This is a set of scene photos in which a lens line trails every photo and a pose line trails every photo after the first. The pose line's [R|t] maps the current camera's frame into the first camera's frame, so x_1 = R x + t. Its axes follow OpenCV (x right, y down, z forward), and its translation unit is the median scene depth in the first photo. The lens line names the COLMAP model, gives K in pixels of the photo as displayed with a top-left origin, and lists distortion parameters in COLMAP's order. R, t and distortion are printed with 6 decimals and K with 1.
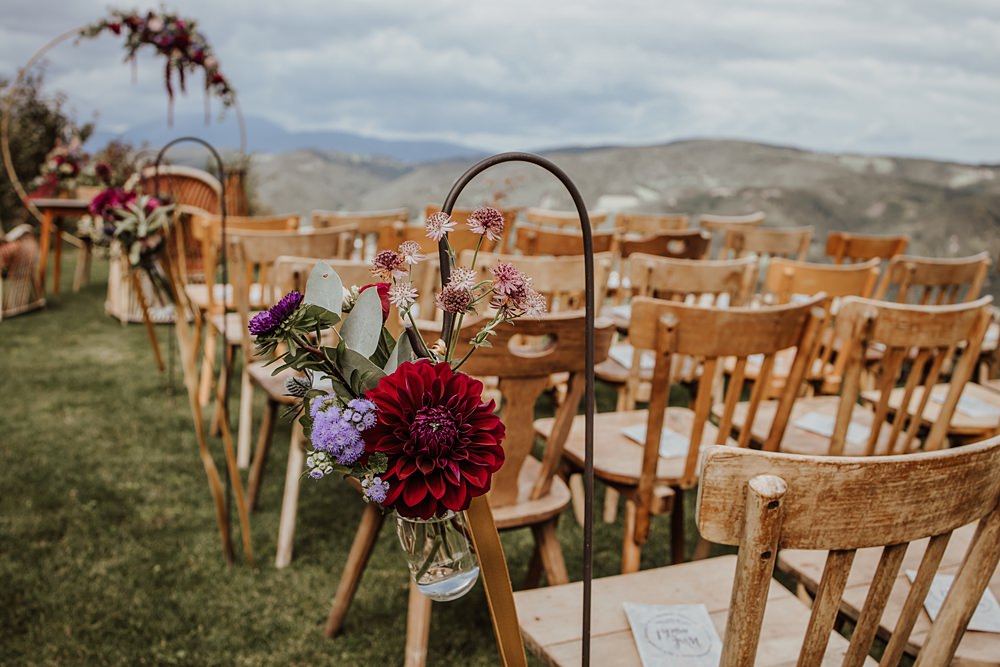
lens RADIAL K [[997.3, 0, 500.9], [0, 997.3, 357.1], [0, 0, 1]] dist [-0.109327, -0.002321]
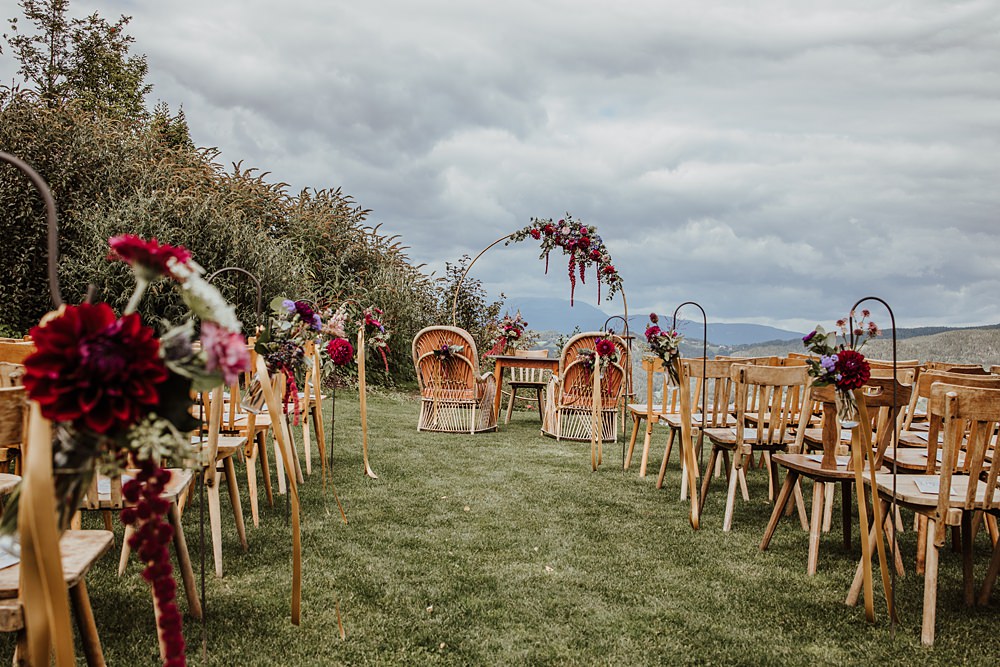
lens RADIAL K [[994.3, 0, 501.6], [0, 994.3, 314.4], [0, 0, 1]] dist [-0.071700, 0.001855]
pose [[0.952841, -0.007000, -0.303389, -0.019397], [-0.061408, 0.974604, -0.215349, 0.075808], [0.297192, 0.223824, 0.928213, -0.290220]]
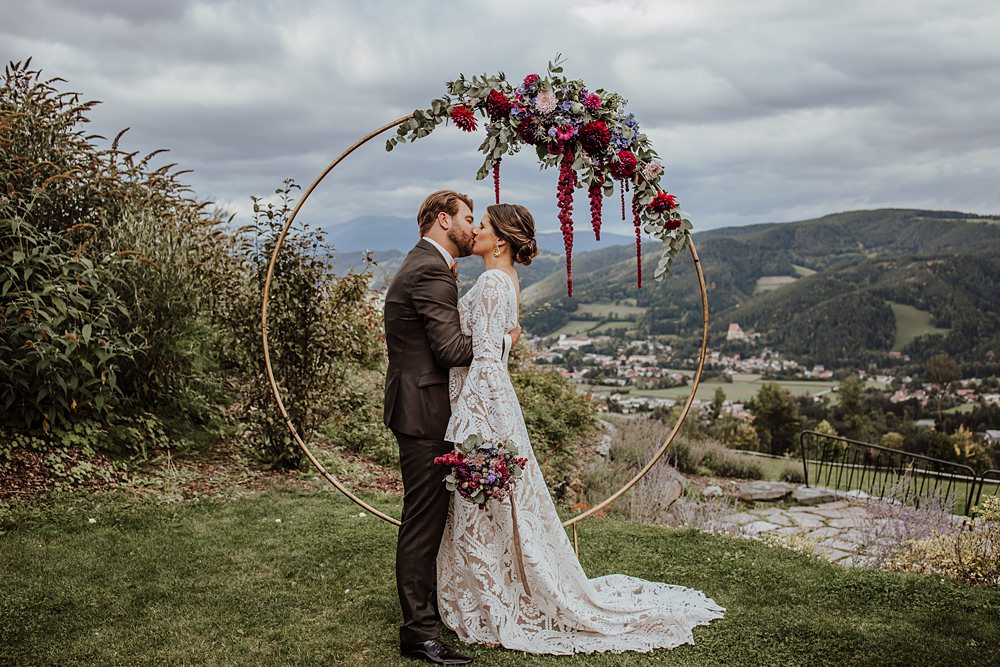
lens RADIAL K [[972.4, 0, 500.0], [0, 972.4, 333.5], [0, 0, 1]] dist [-0.014592, -0.005043]
pose [[0.987167, -0.050964, -0.151338, -0.305890], [0.033887, 0.992977, -0.113351, -0.162898], [0.156052, 0.106768, 0.981961, 0.500124]]
